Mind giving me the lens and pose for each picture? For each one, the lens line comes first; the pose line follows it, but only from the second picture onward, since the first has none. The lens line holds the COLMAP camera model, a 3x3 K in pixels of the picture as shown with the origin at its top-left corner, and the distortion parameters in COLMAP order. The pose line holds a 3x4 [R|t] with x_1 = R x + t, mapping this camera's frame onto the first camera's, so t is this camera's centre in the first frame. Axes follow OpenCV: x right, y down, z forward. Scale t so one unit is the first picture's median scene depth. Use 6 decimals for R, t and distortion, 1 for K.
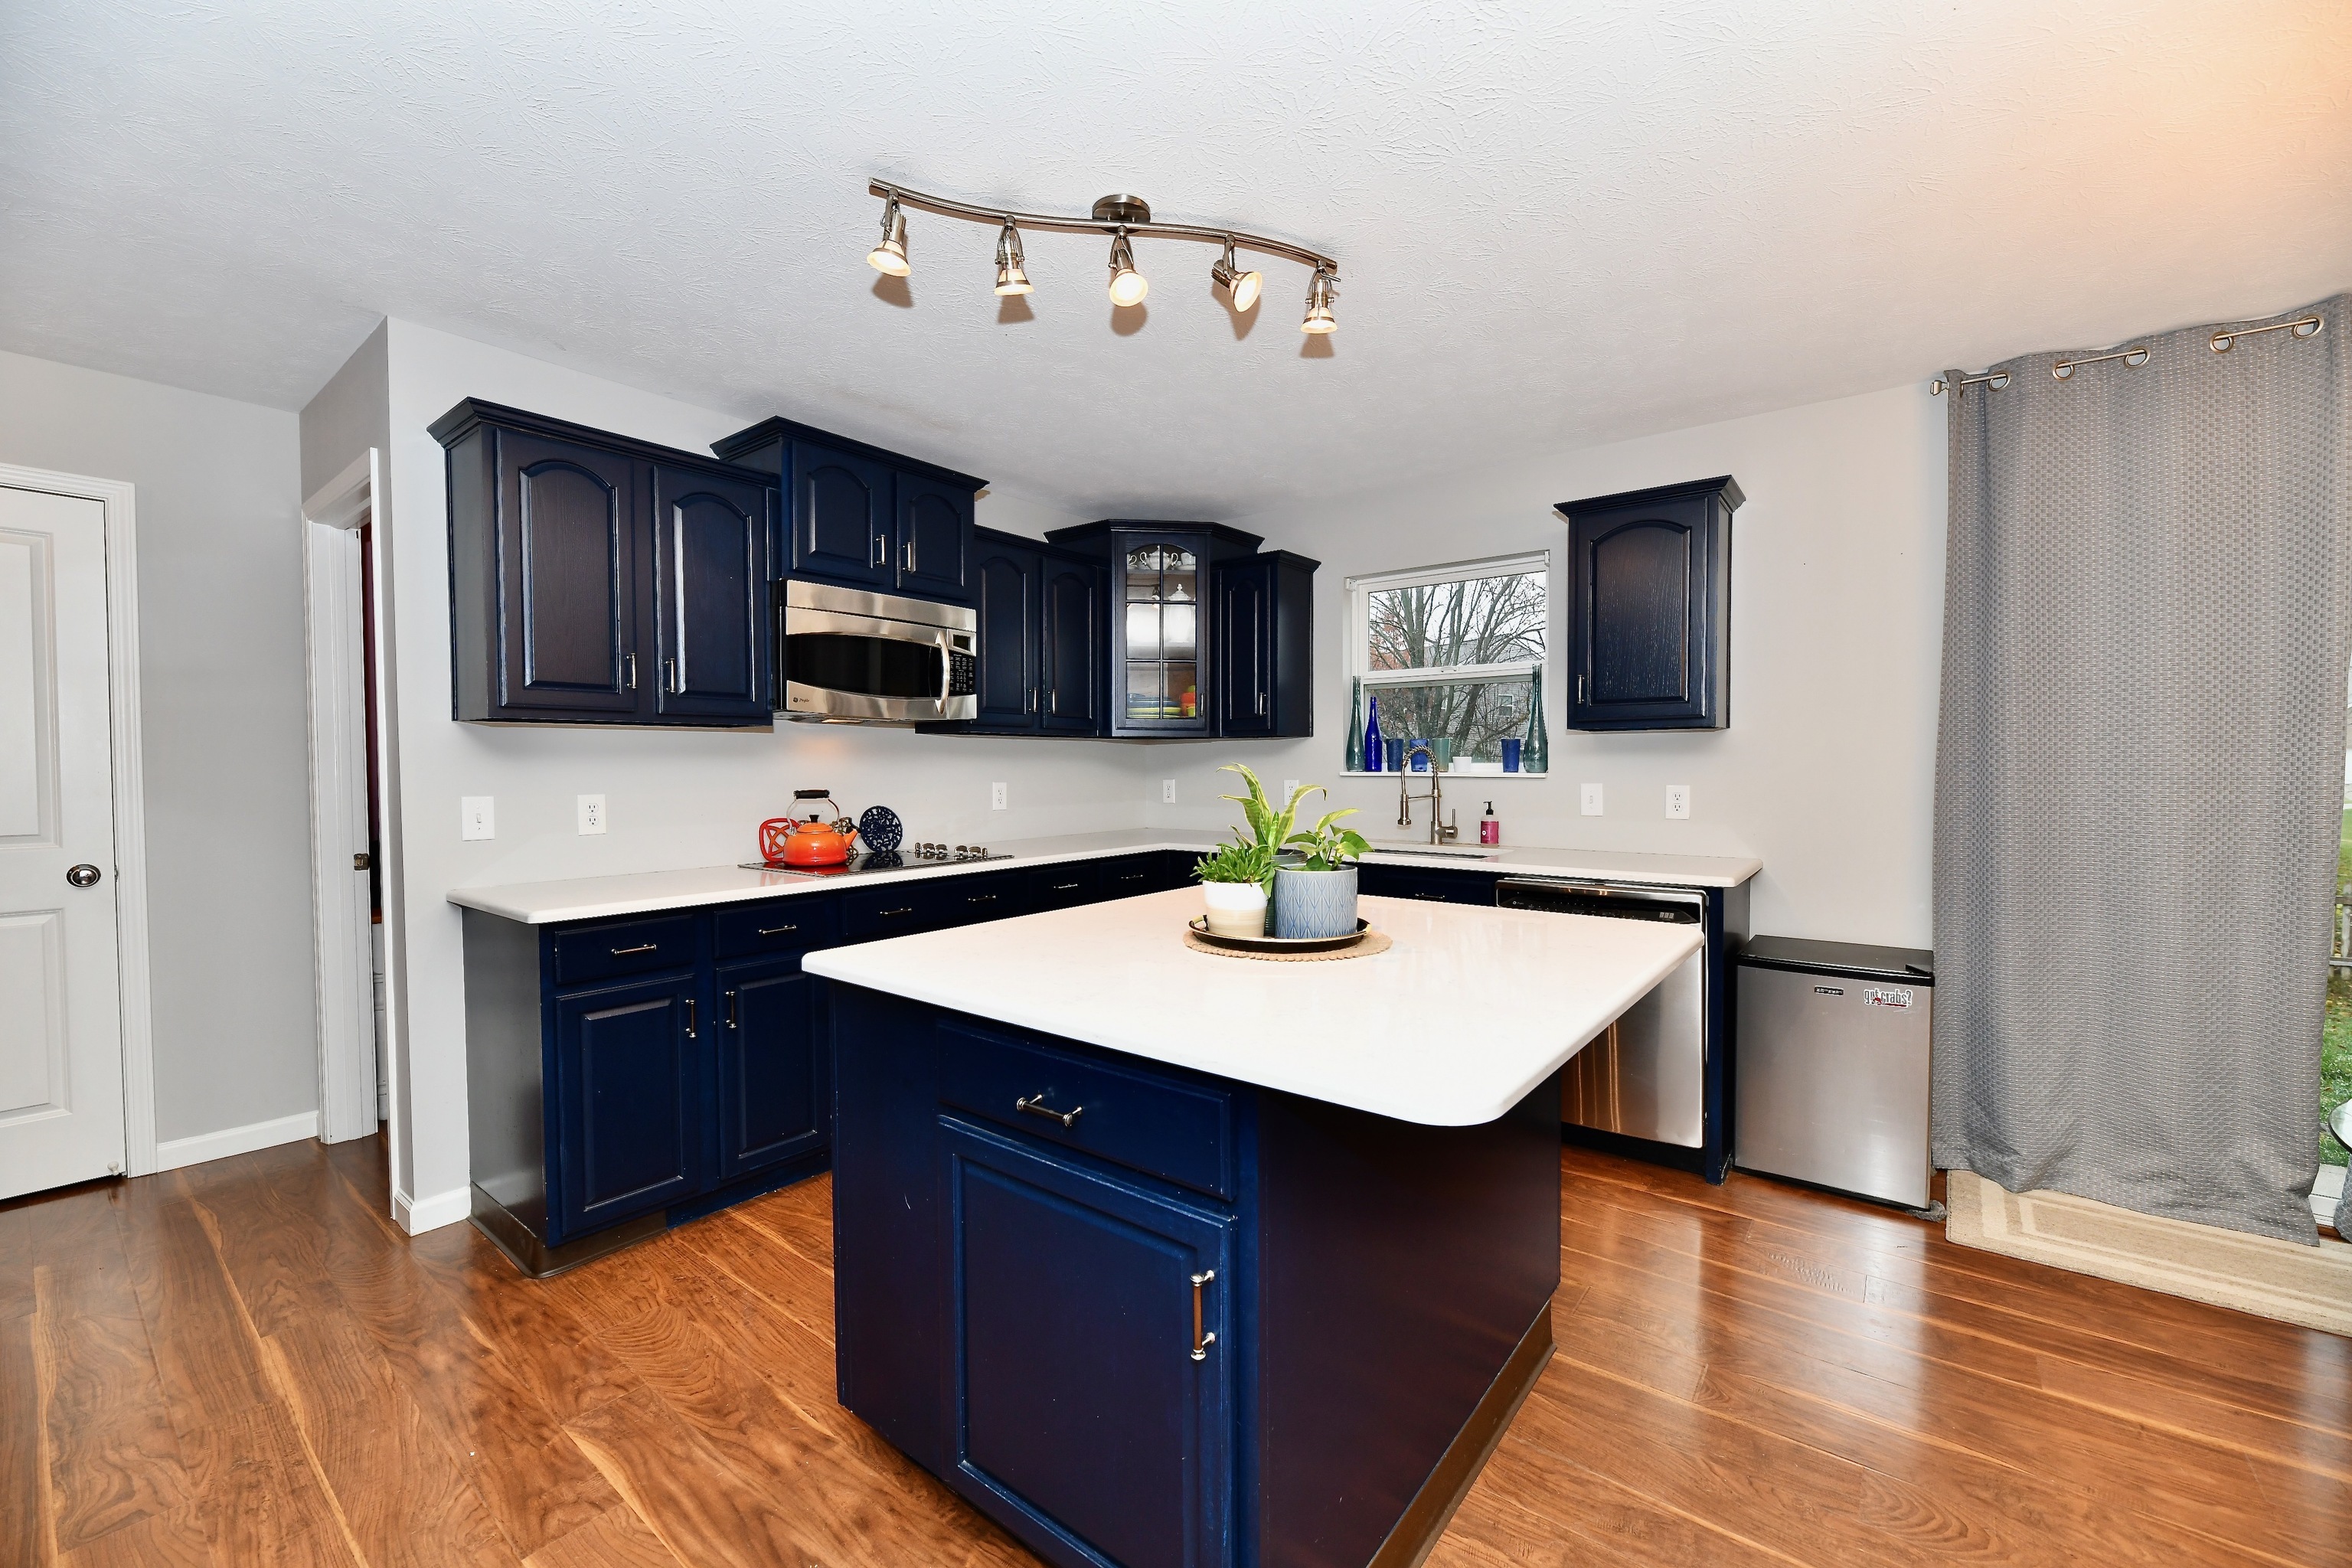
lens RADIAL K [[941.9, 0, 1168.7], [0, 941.9, 791.0], [0, 0, 1]] dist [-0.000202, -0.003707]
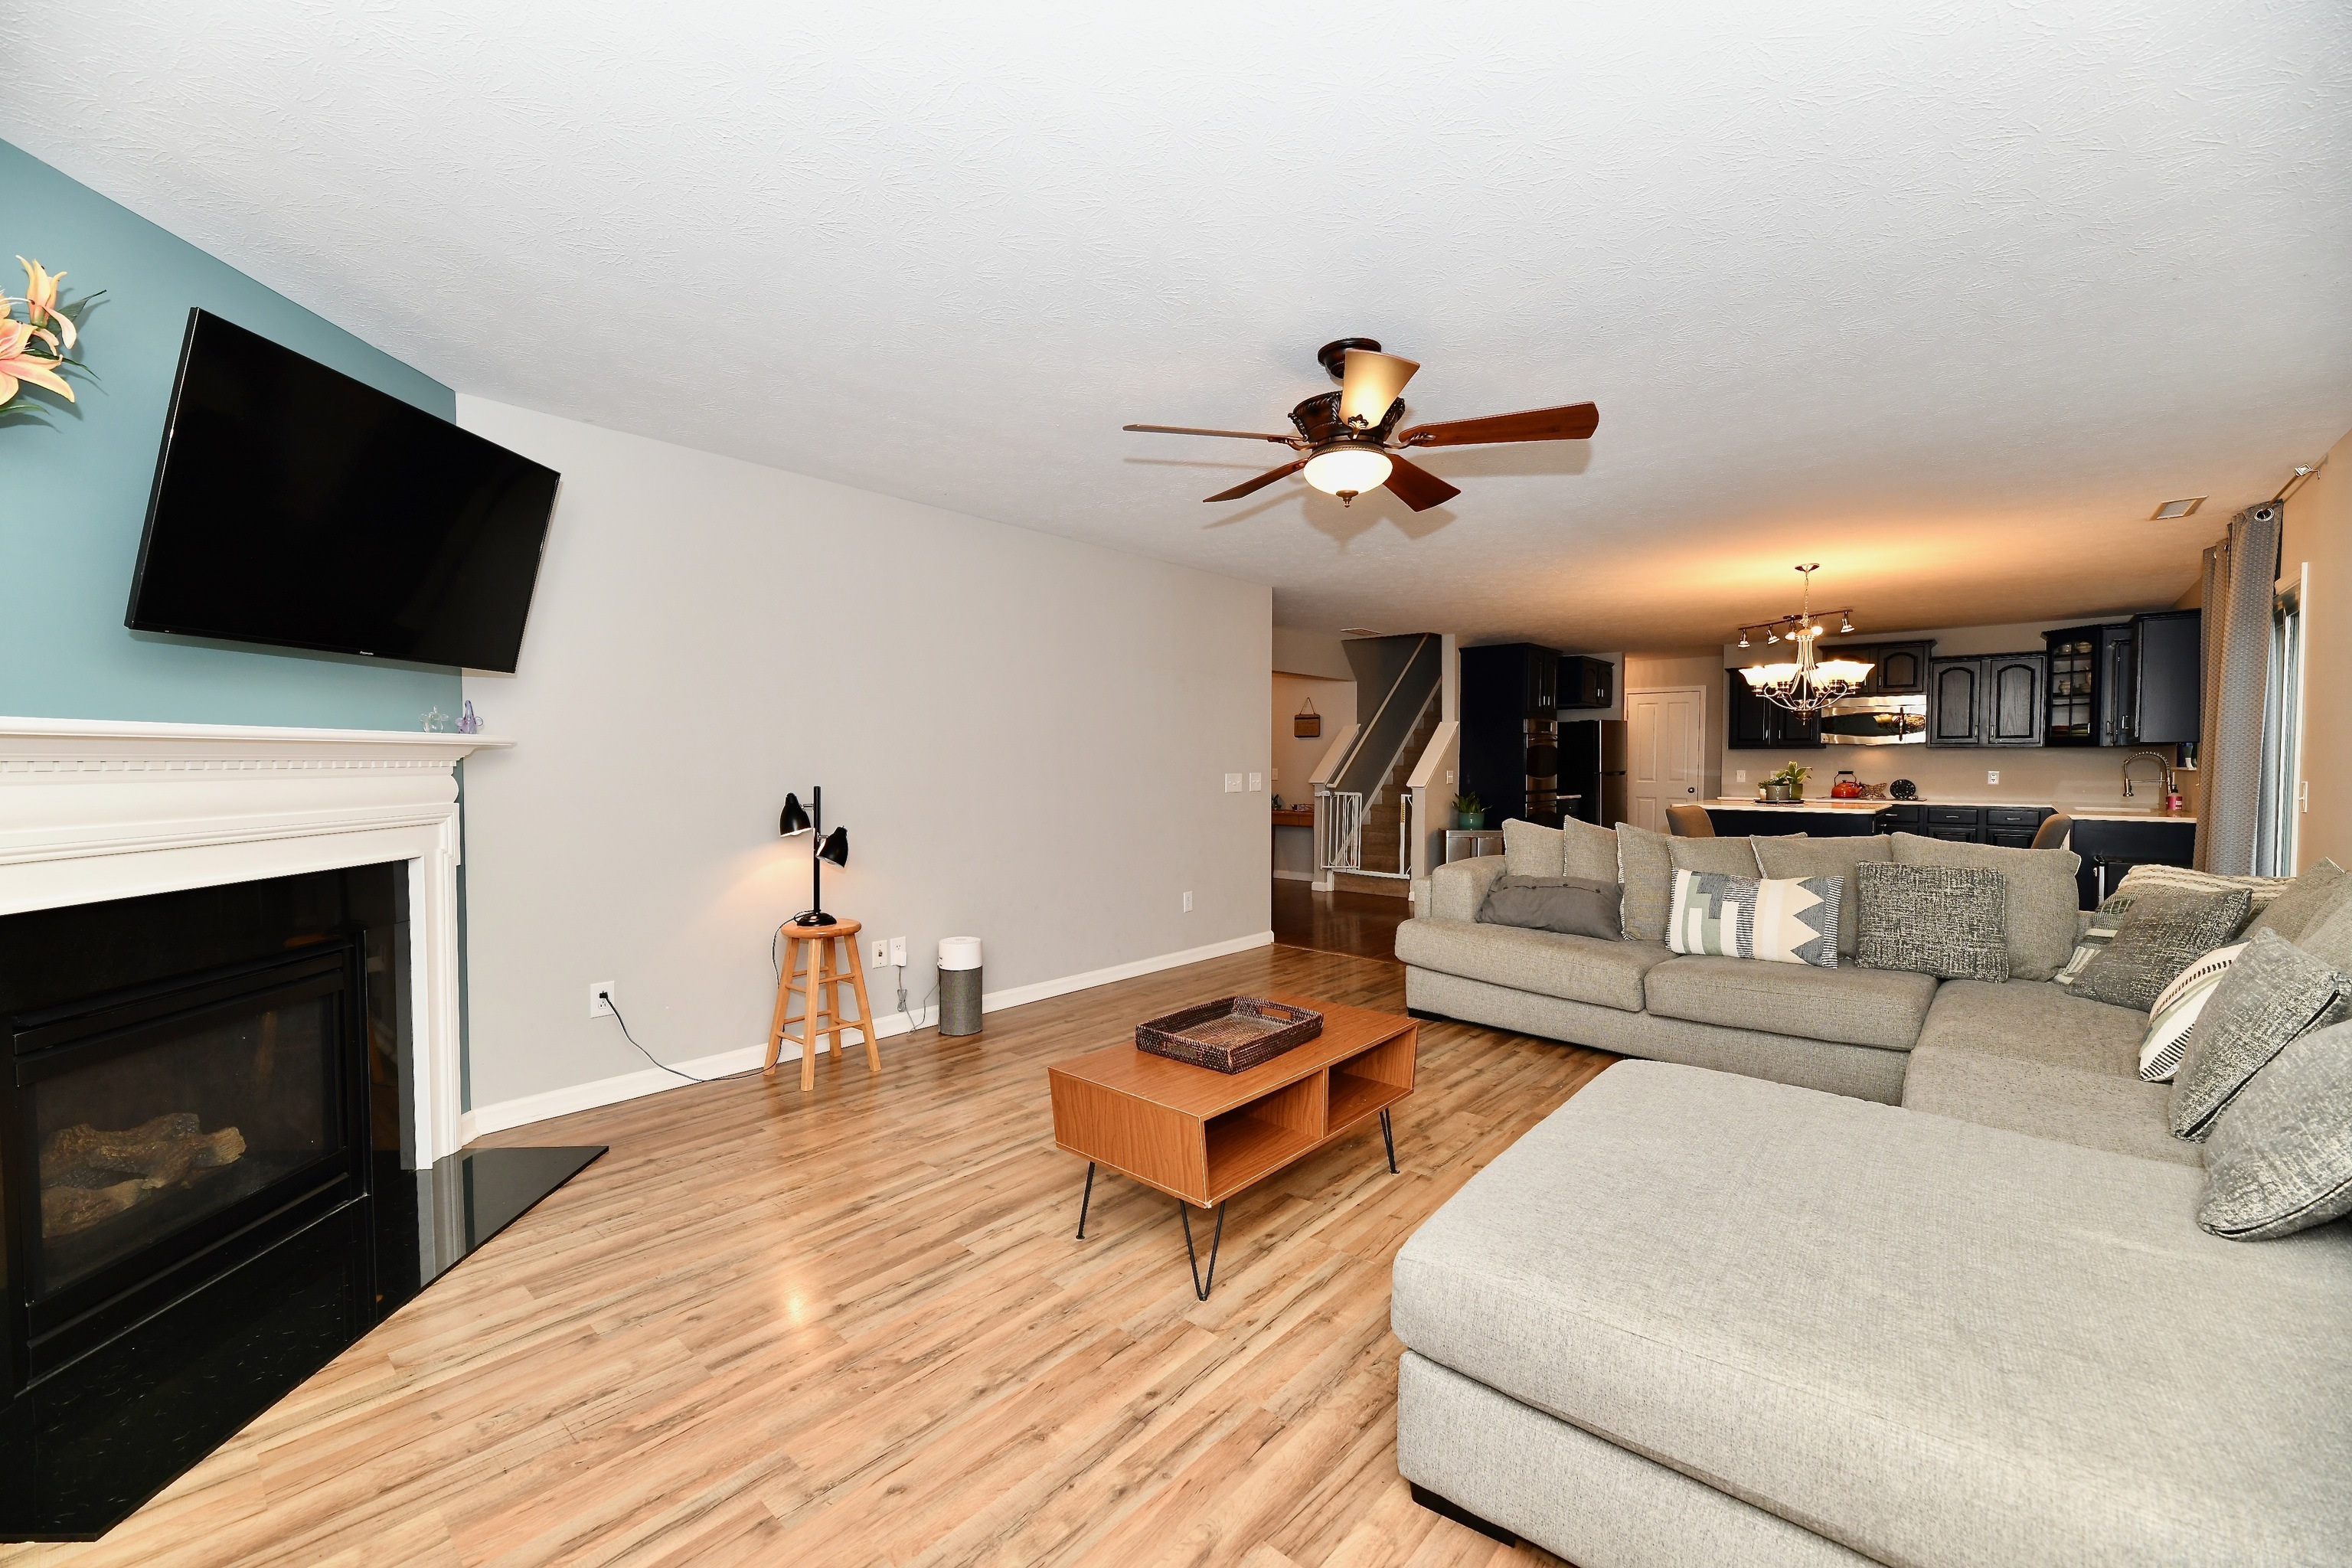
lens RADIAL K [[943.5, 0, 1168.9], [0, 943.5, 792.3], [0, 0, 1]] dist [0.001708, -0.004044]
pose [[-0.058746, 0.035438, -0.997644, 2.811013], [-0.030819, 0.998829, 0.037295, 0.022624], [0.997797, 0.032937, -0.057585, -0.910010]]
